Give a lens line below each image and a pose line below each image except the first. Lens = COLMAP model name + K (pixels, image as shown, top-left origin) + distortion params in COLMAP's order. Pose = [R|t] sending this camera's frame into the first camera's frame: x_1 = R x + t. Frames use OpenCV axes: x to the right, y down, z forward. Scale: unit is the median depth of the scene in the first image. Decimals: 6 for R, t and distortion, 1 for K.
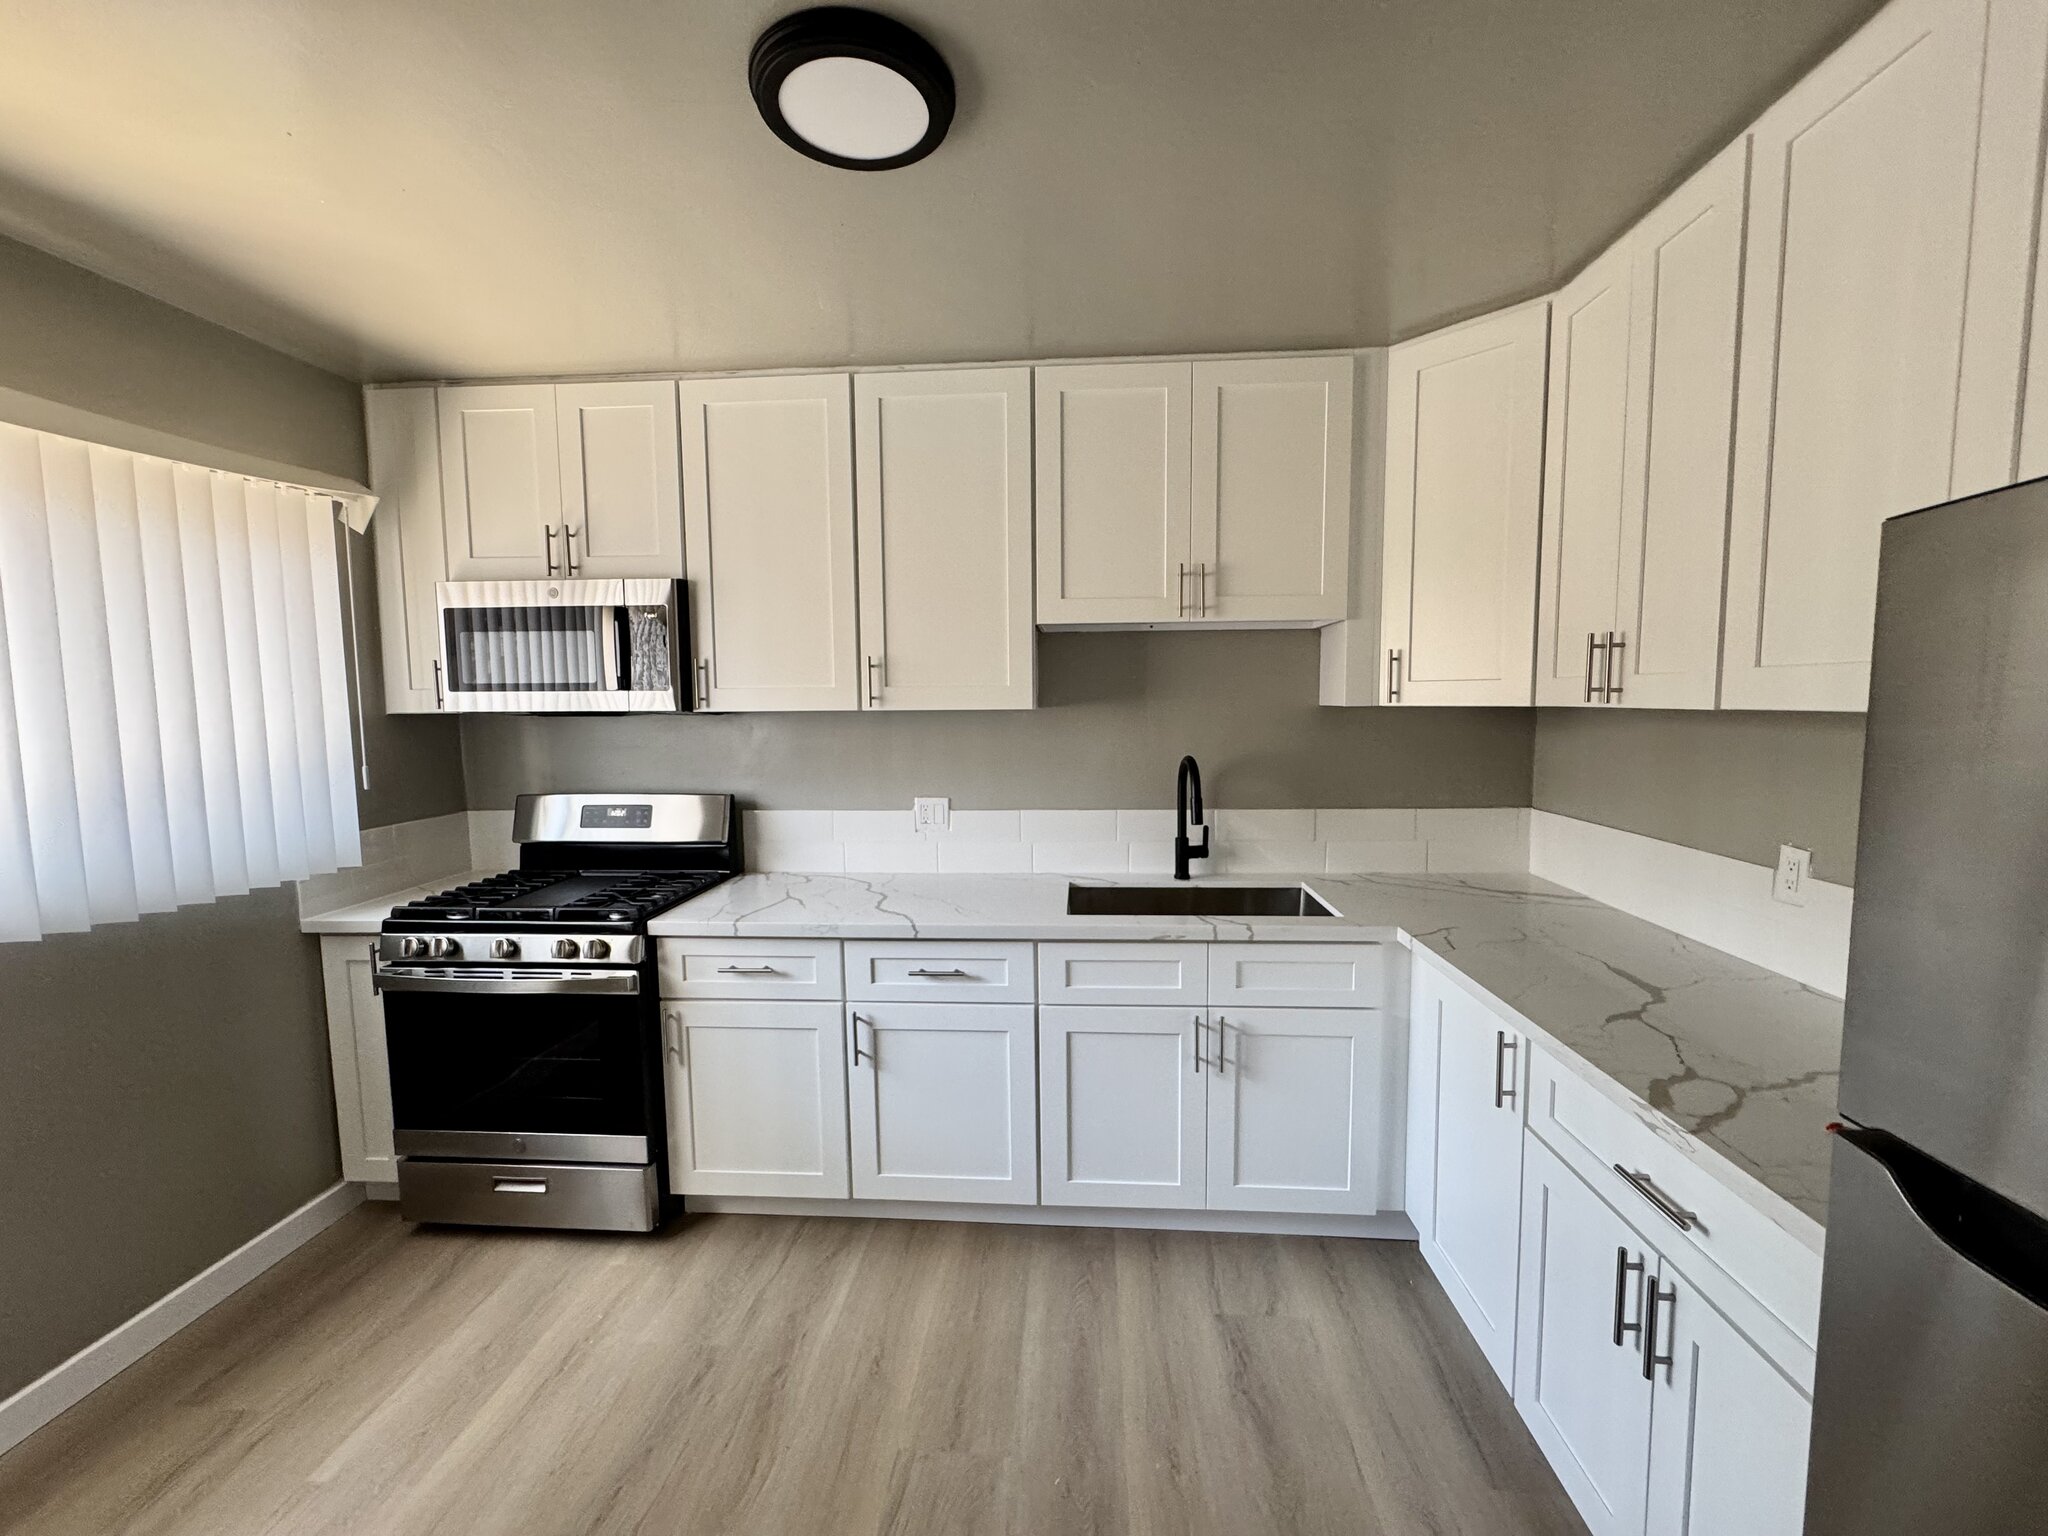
lens RADIAL K [[823.6, 0, 1021.9], [0, 823.6, 766.6], [0, 0, 1]] dist [0.000356, -0.000134]
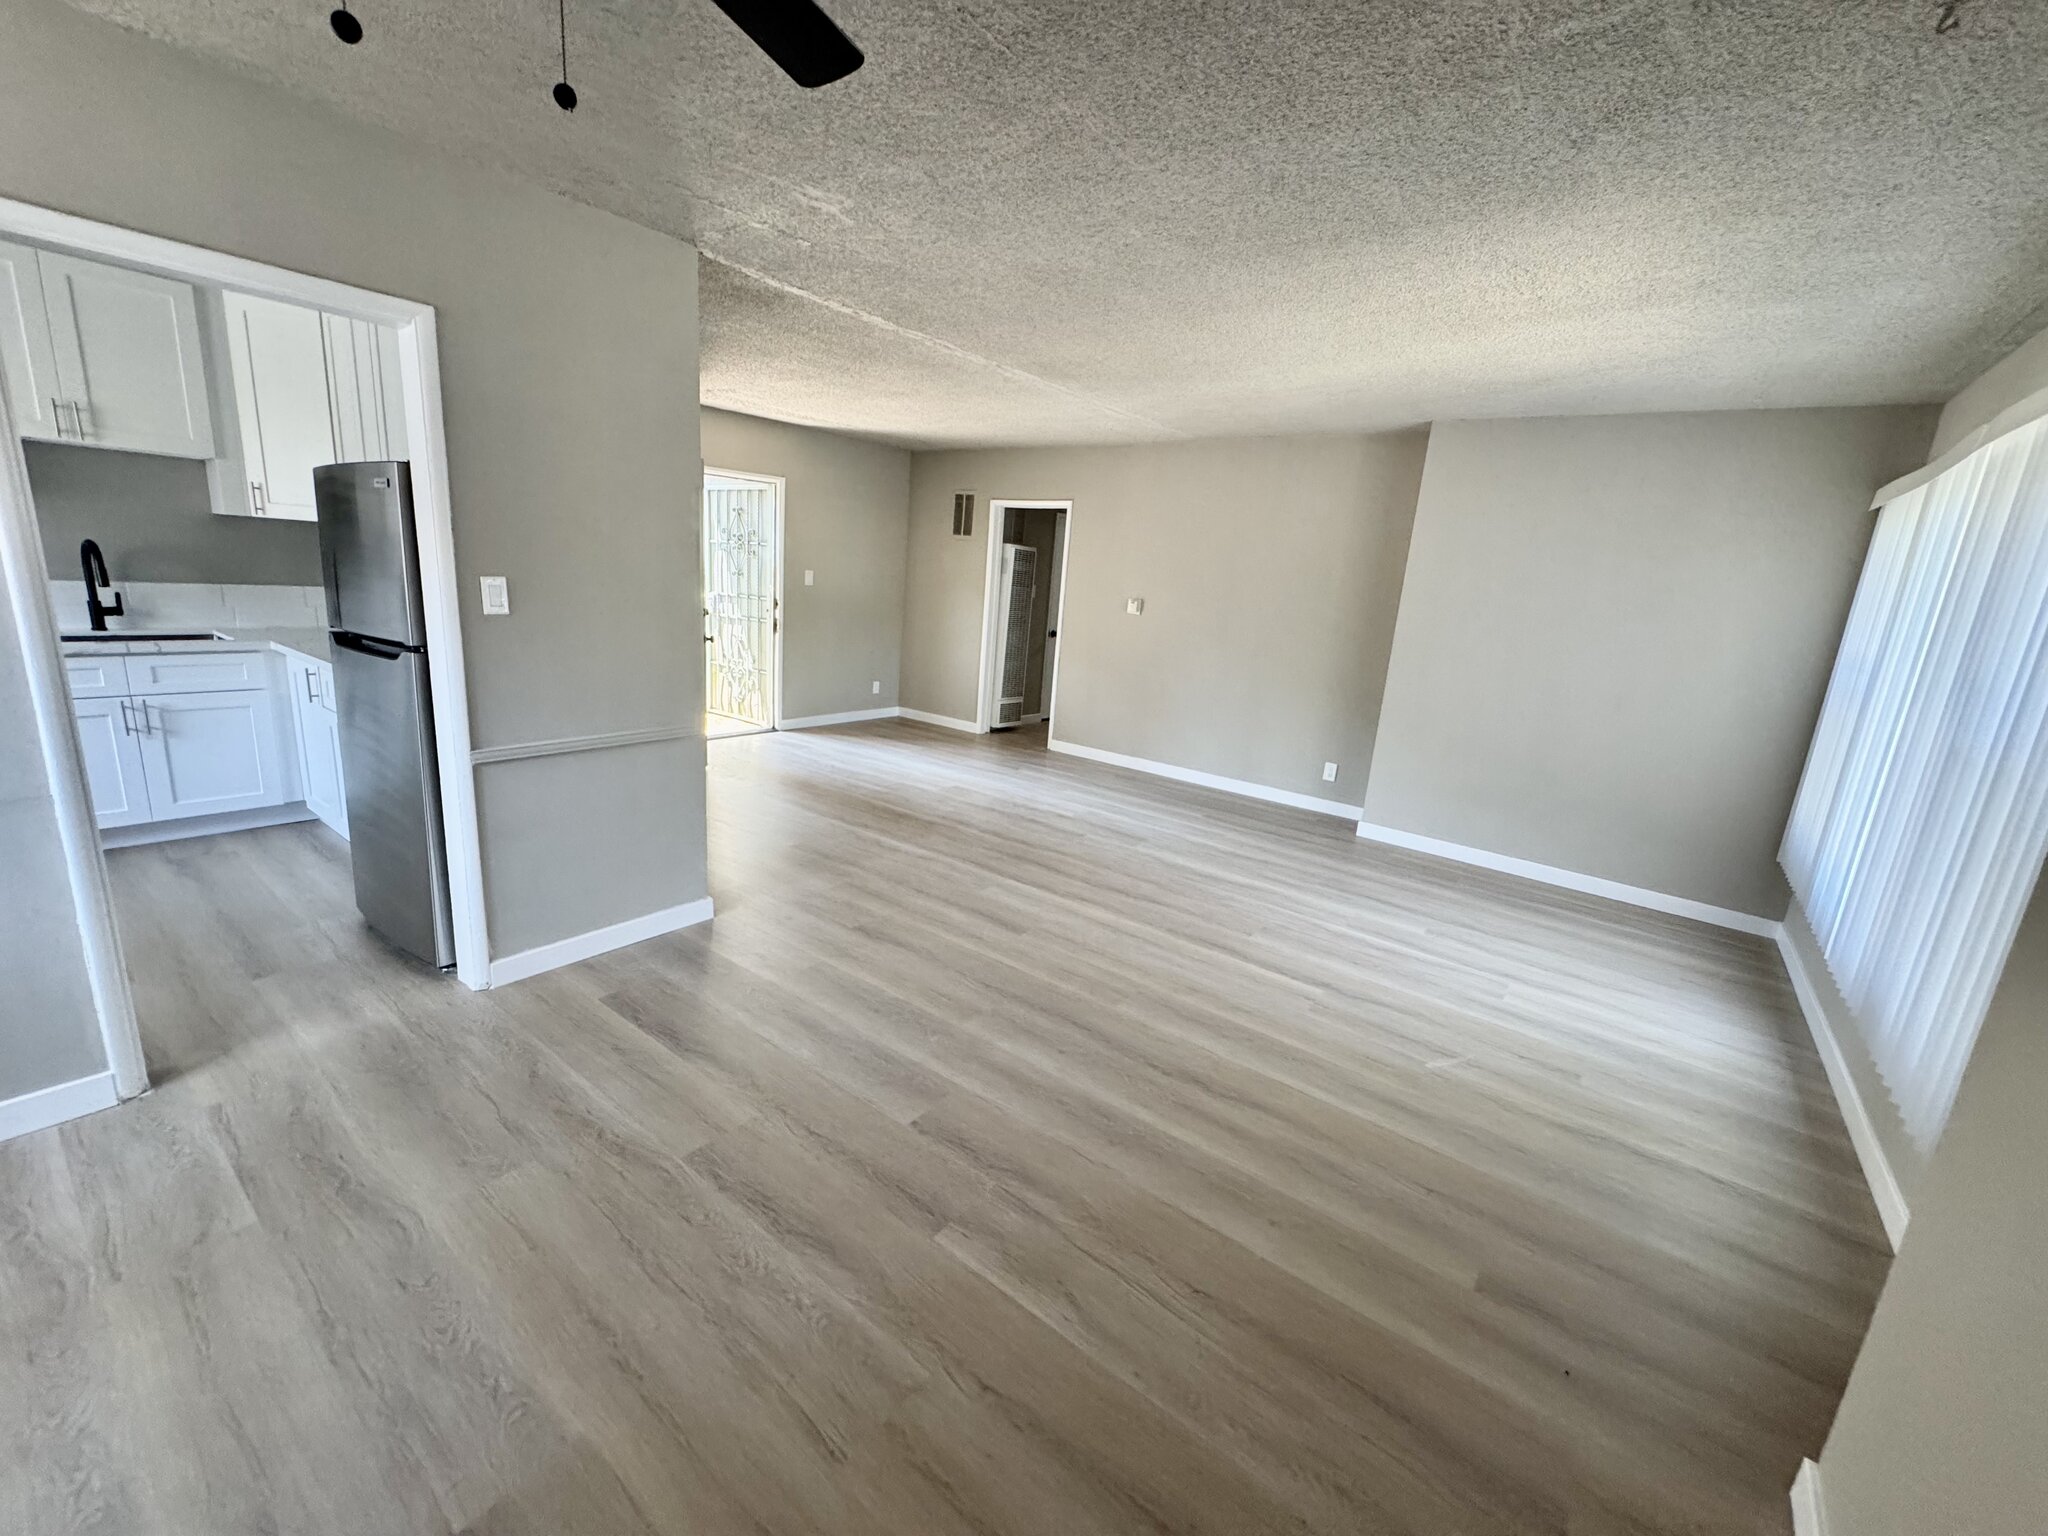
lens RADIAL K [[823.6, 0, 1021.9], [0, 823.6, 766.6], [0, 0, 1]] dist [0.000356, -0.000134]
pose [[0.539797, -0.146770, 0.828901, -0.174758], [-0.004252, 0.984195, 0.177036, 0.120409], [-0.841784, -0.099088, 0.530642, -1.230138]]
